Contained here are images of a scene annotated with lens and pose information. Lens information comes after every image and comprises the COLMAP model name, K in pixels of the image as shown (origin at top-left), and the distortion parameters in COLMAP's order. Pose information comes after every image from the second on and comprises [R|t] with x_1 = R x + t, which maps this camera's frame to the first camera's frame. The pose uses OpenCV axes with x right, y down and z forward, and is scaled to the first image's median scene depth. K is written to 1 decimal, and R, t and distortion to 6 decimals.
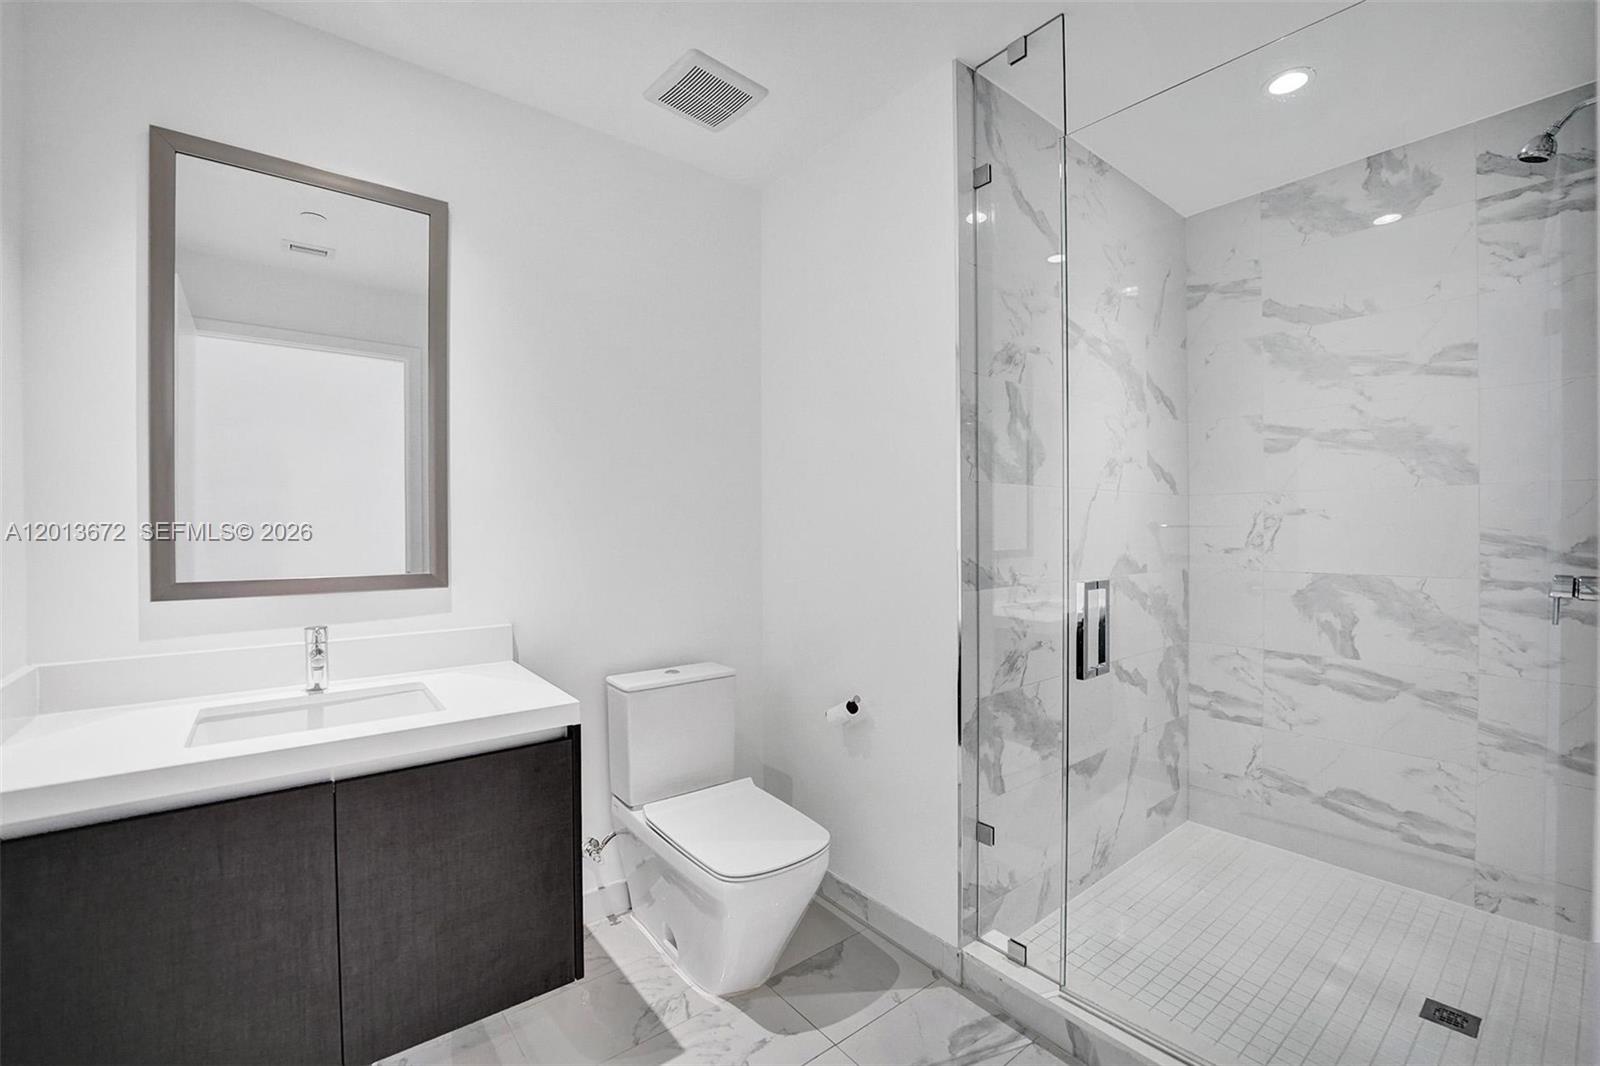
lens RADIAL K [[676.5, 0, 797.8], [0, 676.5, 530.0], [0, 0, 1]] dist [-0.024248, 0.001000]
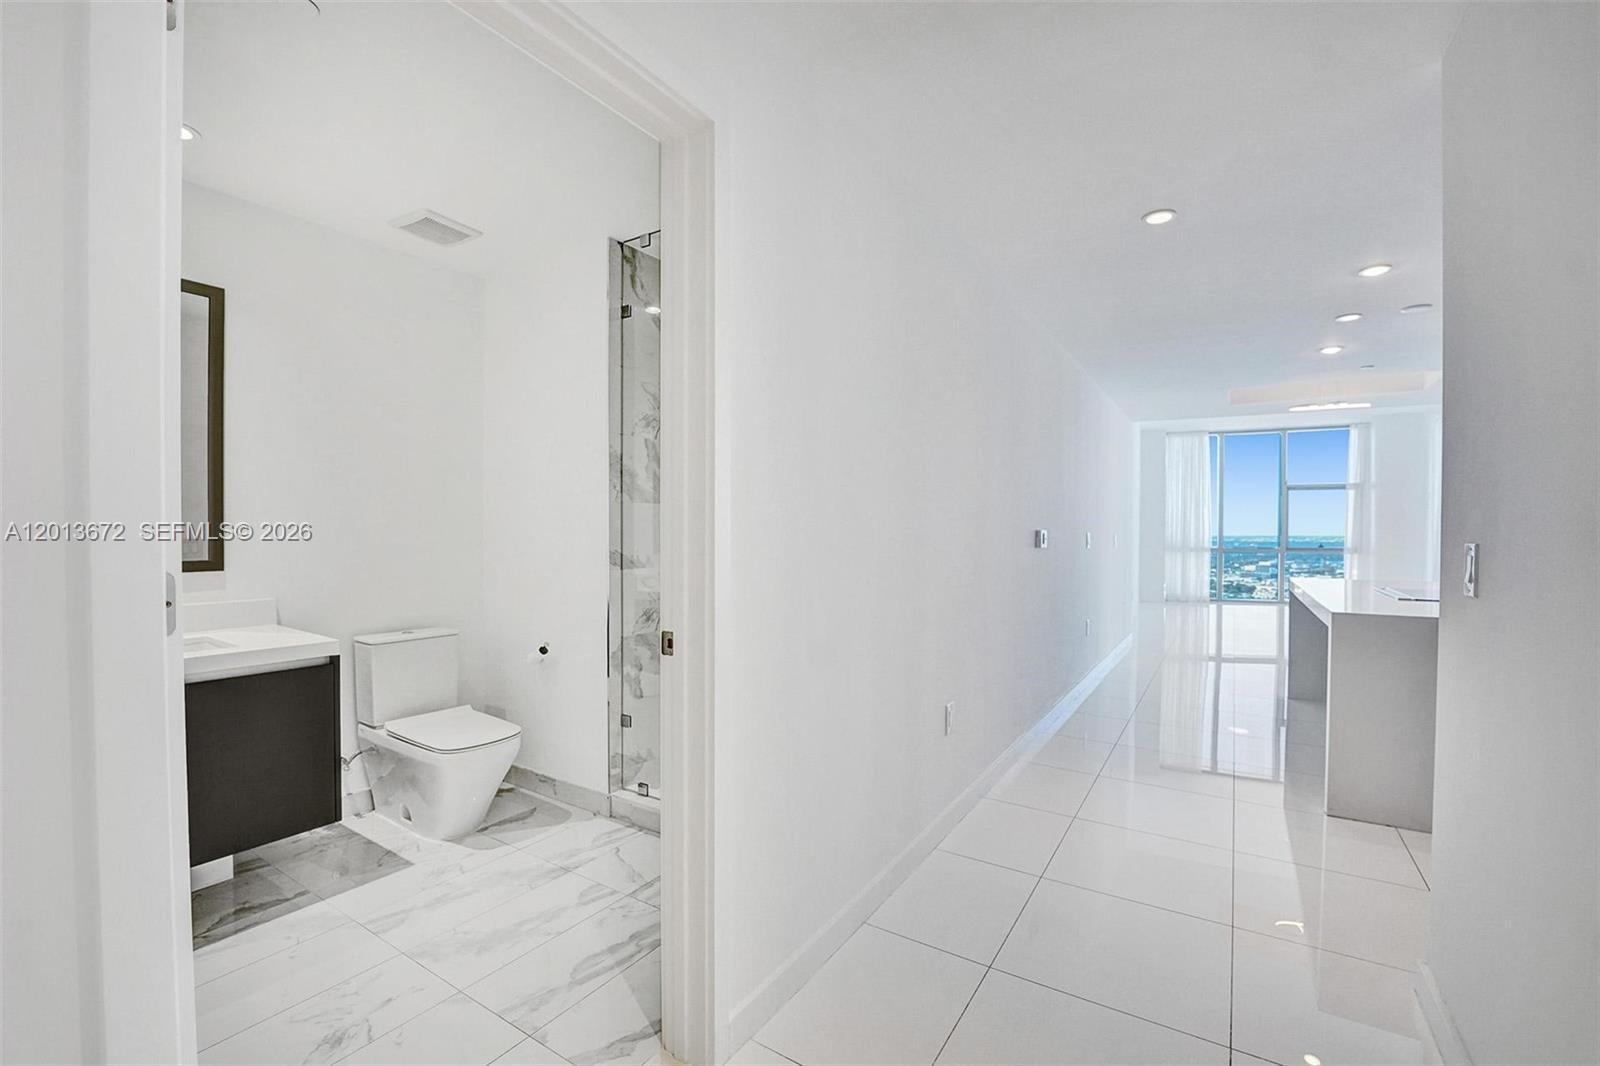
lens RADIAL K [[676.5, 0, 803.9], [0, 676.5, 539.2], [0, 0, 1]] dist [-0.024248, 0.001000]
pose [[0.942785, 0.004570, 0.333370, 0.139871], [-0.007156, 0.999953, 0.006530, 0.003566], [-0.333324, -0.008542, 0.942774, -0.655931]]
